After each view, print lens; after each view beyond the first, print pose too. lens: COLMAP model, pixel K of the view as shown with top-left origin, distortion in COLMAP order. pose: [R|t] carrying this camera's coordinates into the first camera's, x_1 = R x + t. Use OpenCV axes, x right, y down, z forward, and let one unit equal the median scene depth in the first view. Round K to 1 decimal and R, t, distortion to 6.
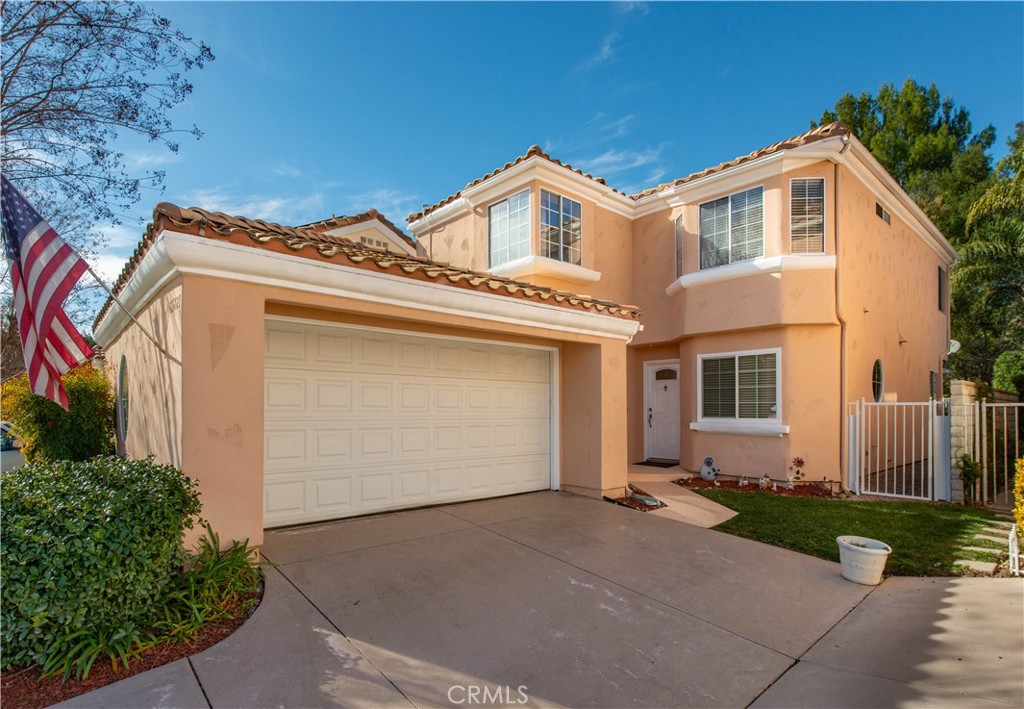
lens RADIAL K [[509.7, 0, 467.4], [0, 509.7, 394.3], [0, 0, 1]] dist [0.030723, 0.000376]
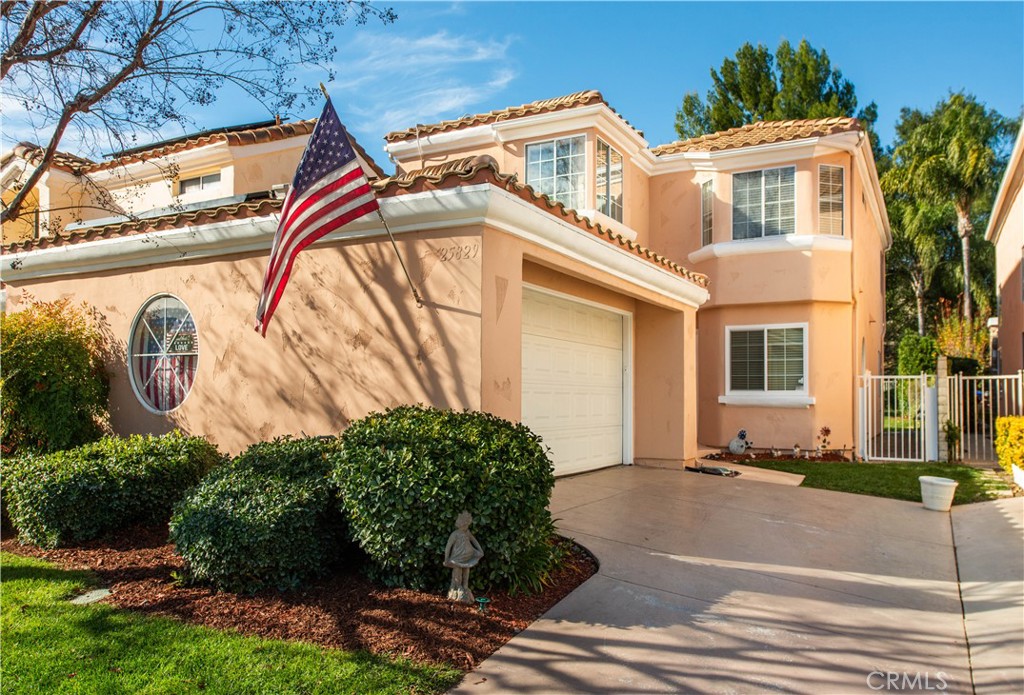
lens RADIAL K [[770.9, 0, 513.1], [0, 770.9, 356.0], [0, 0, 1]] dist [0.077707, 0.003862]
pose [[0.920844, 0.024320, 0.389172, -0.537154], [-0.013368, 0.999435, -0.030824, 0.033060], [-0.389702, 0.023182, 0.920649, -0.211614]]
